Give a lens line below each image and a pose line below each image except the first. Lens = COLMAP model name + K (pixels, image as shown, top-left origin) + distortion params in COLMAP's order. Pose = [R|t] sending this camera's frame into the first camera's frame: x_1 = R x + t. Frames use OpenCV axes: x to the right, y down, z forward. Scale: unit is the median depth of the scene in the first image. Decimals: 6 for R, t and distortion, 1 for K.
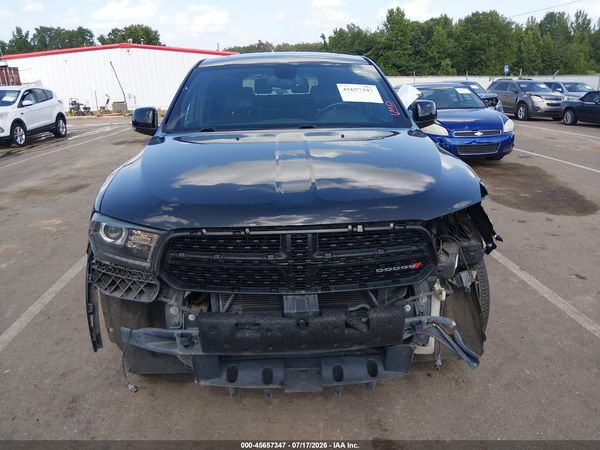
lens RADIAL K [[461.1, 0, 302.8], [0, 461.1, 223.3], [0, 0, 1]] dist [0.049218, -0.089131]
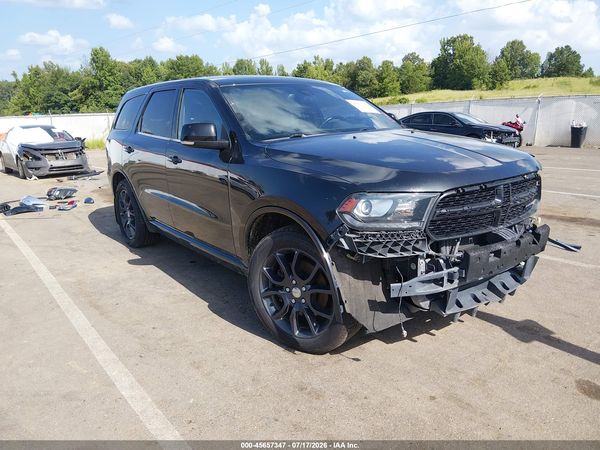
lens RADIAL K [[461.1, 0, 302.0], [0, 461.1, 221.5], [0, 0, 1]] dist [0.049218, -0.089131]
pose [[0.827809, -0.140924, 0.543022, -0.153556], [0.185857, 0.982165, -0.028440, 0.008023], [-0.529330, 0.124468, 0.839236, 0.013886]]
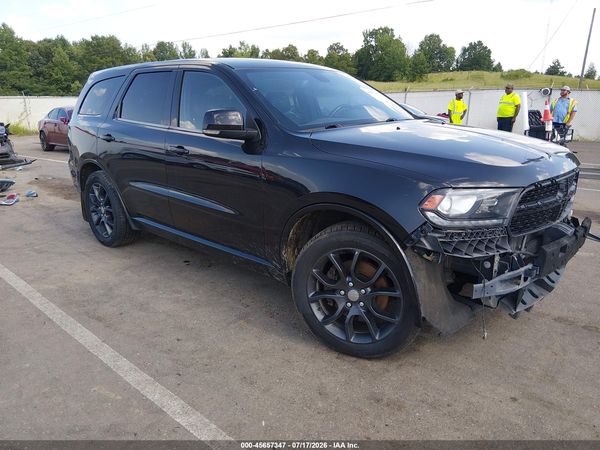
lens RADIAL K [[461.1, 0, 300.4], [0, 461.1, 223.1], [0, 0, 1]] dist [0.049218, -0.089131]
pose [[0.731056, -0.171440, 0.660428, -0.181539], [0.203064, 0.978727, 0.029287, -0.004755], [-0.651400, 0.112699, 0.750318, 0.053293]]
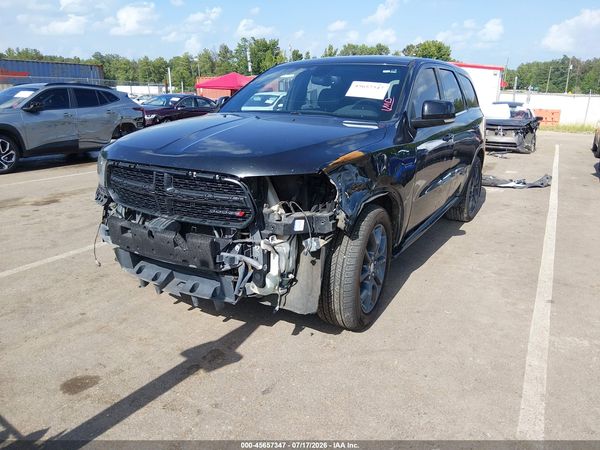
lens RADIAL K [[461.1, 0, 302.3], [0, 461.1, 226.6], [0, 0, 1]] dist [0.049218, -0.089131]
pose [[0.833041, 0.184255, -0.521625, 0.150106], [-0.196609, 0.979954, 0.032166, 0.007400], [0.517095, 0.075761, 0.852569, 0.002463]]
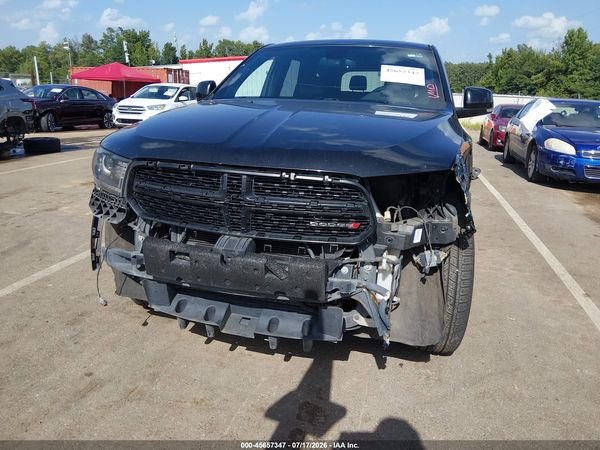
lens RADIAL K [[461.1, 0, 301.2], [0, 461.1, 225.3], [0, 0, 1]] dist [0.049218, -0.089131]
pose [[0.945275, 0.138152, -0.295582, 0.060571], [-0.147141, 0.989081, -0.008275, 0.016434], [0.291211, 0.051315, 0.955282, 0.007136]]
